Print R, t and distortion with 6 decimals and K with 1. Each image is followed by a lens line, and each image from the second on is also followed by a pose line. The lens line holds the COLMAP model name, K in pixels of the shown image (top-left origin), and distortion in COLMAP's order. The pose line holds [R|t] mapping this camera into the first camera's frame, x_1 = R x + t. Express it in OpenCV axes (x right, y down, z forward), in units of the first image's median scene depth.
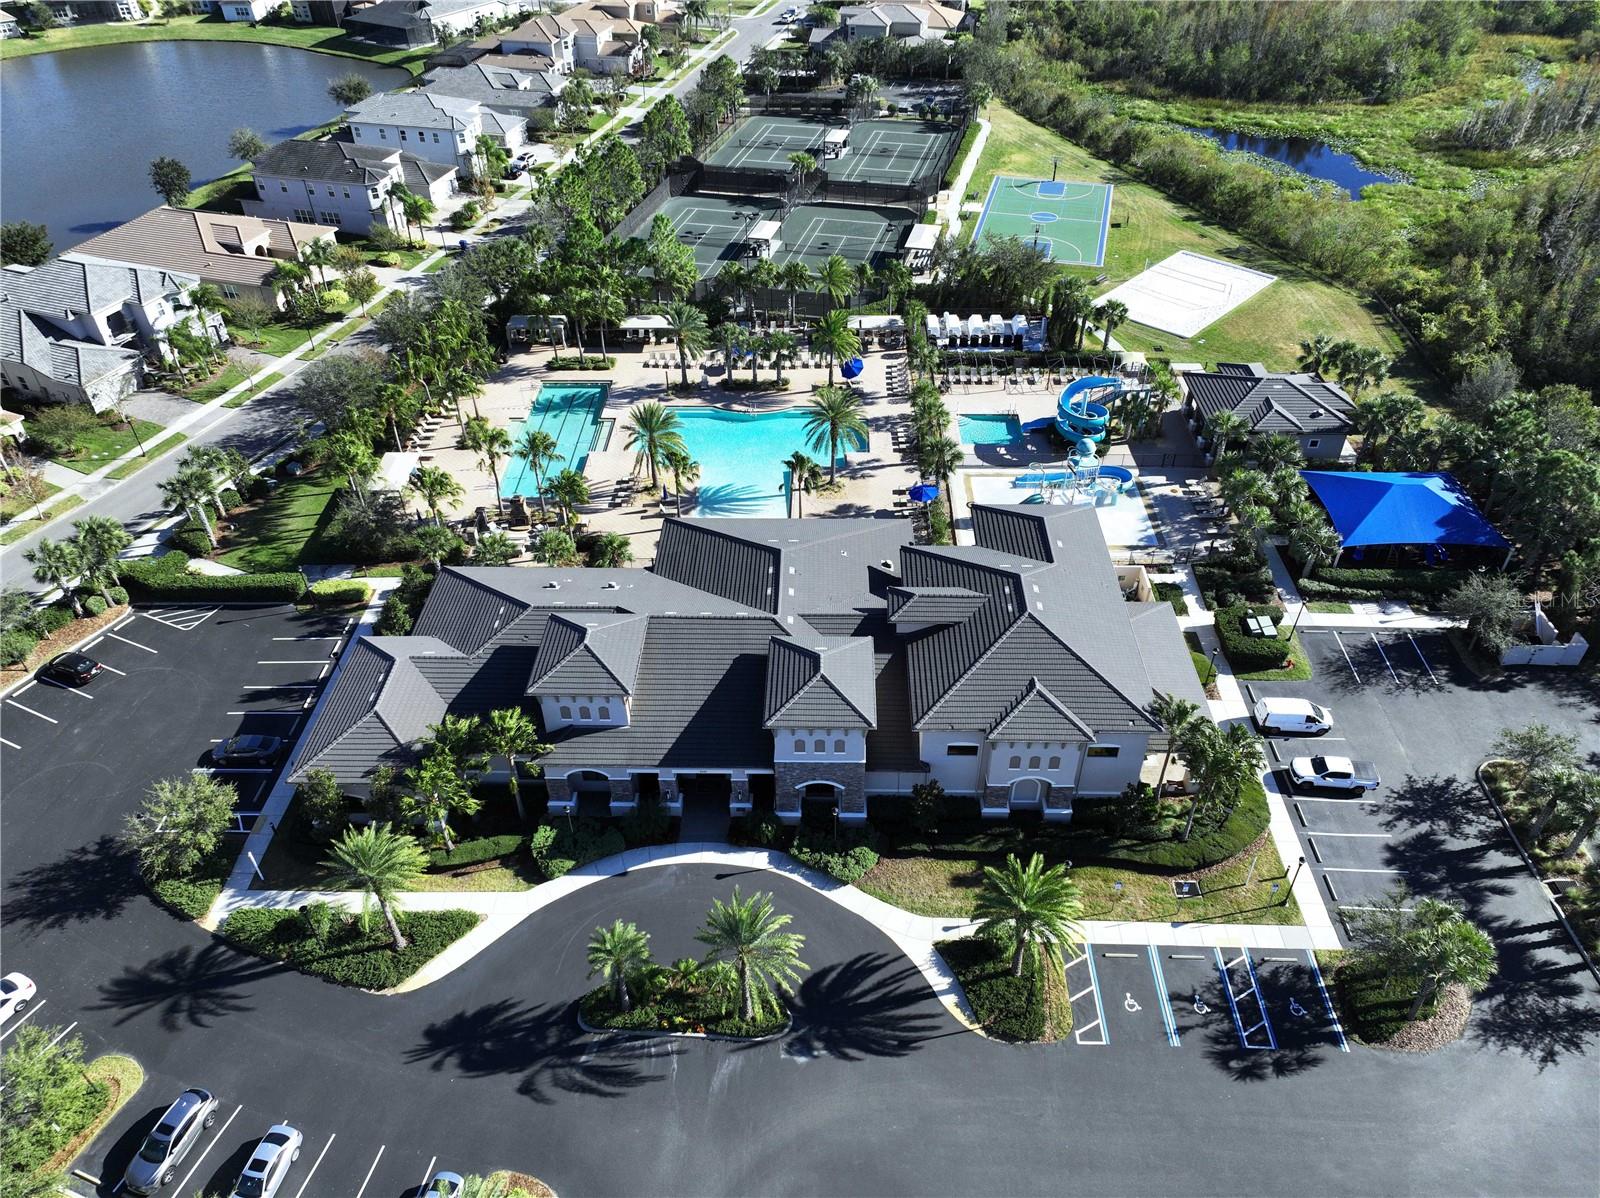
lens RADIAL K [[1106.5, 0, 800.0], [0, 1106.5, 599.0], [0, 0, 1]] dist [-0.000193, 0.000279]
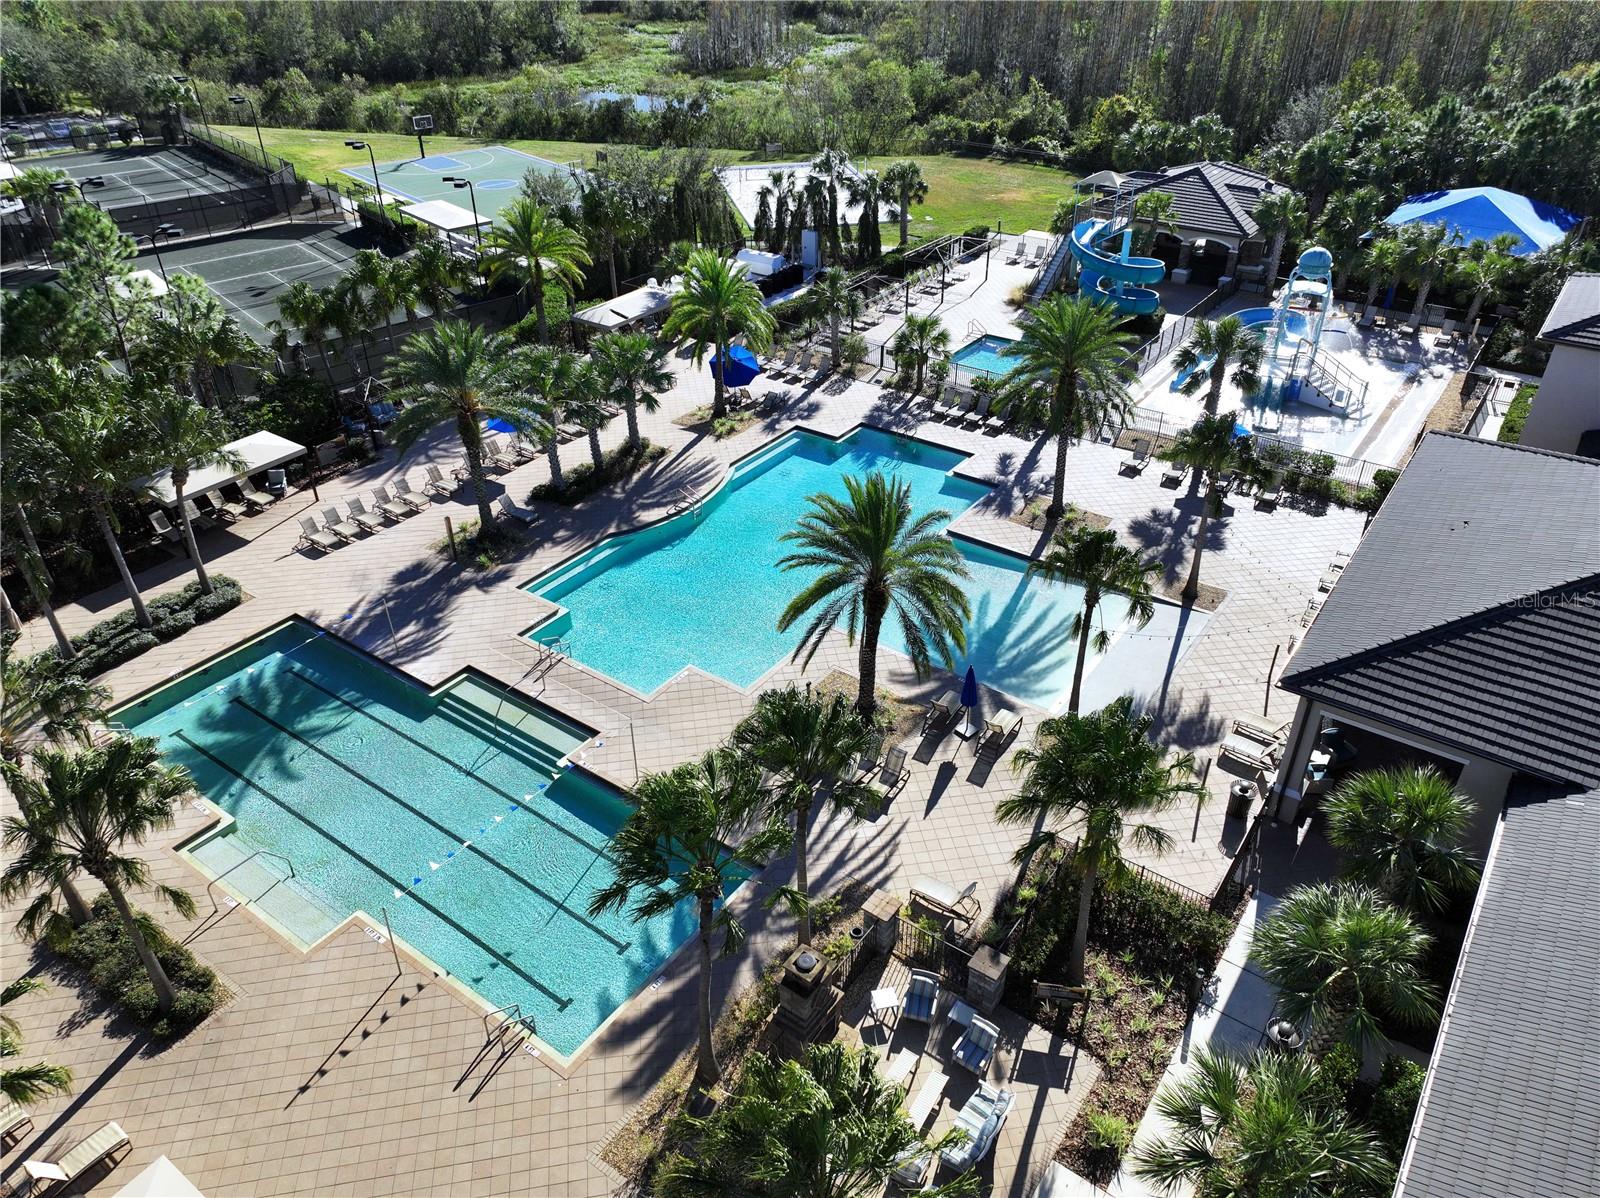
lens RADIAL K [[1106.5, 0, 800.0], [0, 1106.5, 599.0], [0, 0, 1]] dist [-0.000193, 0.000279]
pose [[0.560016, -0.442986, 0.700104, -0.338202], [0.524548, 0.843681, 0.114245, -0.166350], [-0.641274, 0.303259, 0.704842, 0.684963]]
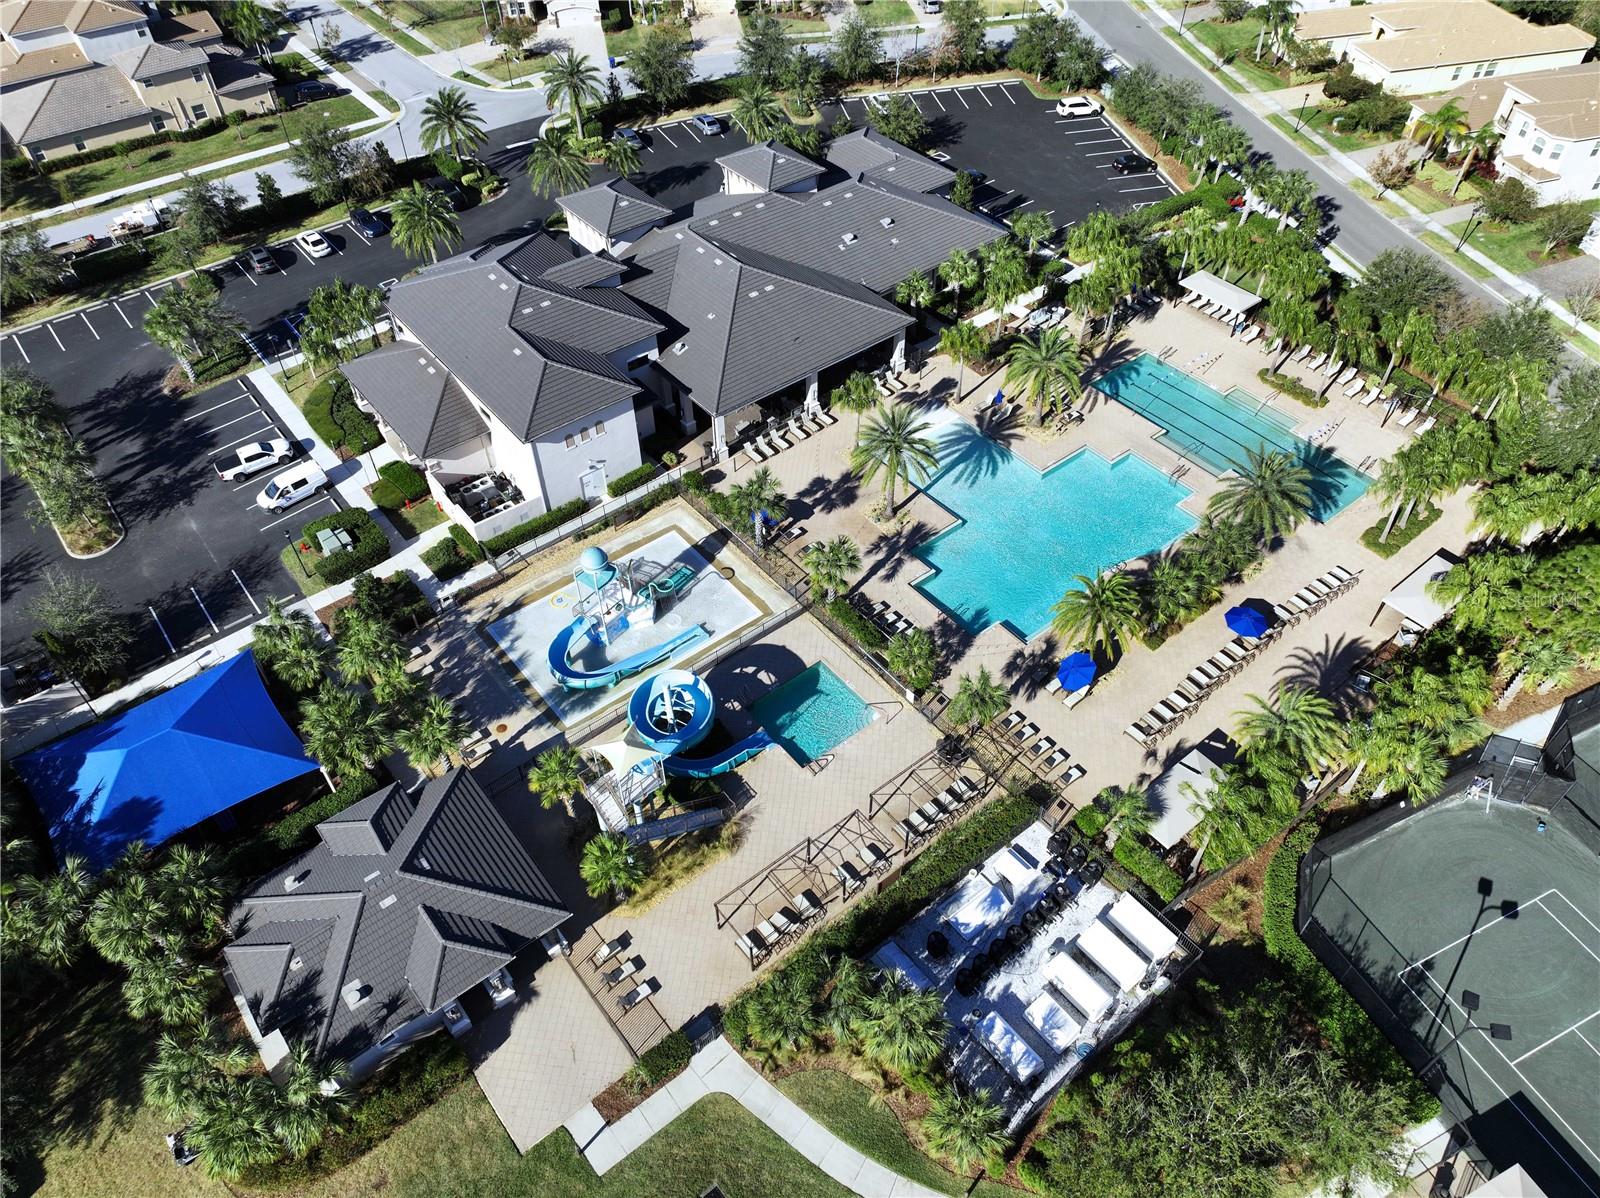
lens RADIAL K [[1106.5, 0, 800.0], [0, 1106.5, 599.0], [0, 0, 1]] dist [-0.000193, 0.000279]
pose [[-0.760269, 0.483528, -0.433811, 0.407471], [-0.395967, 0.184460, 0.899547, -0.703046], [0.514977, 0.855672, 0.051223, 0.890264]]
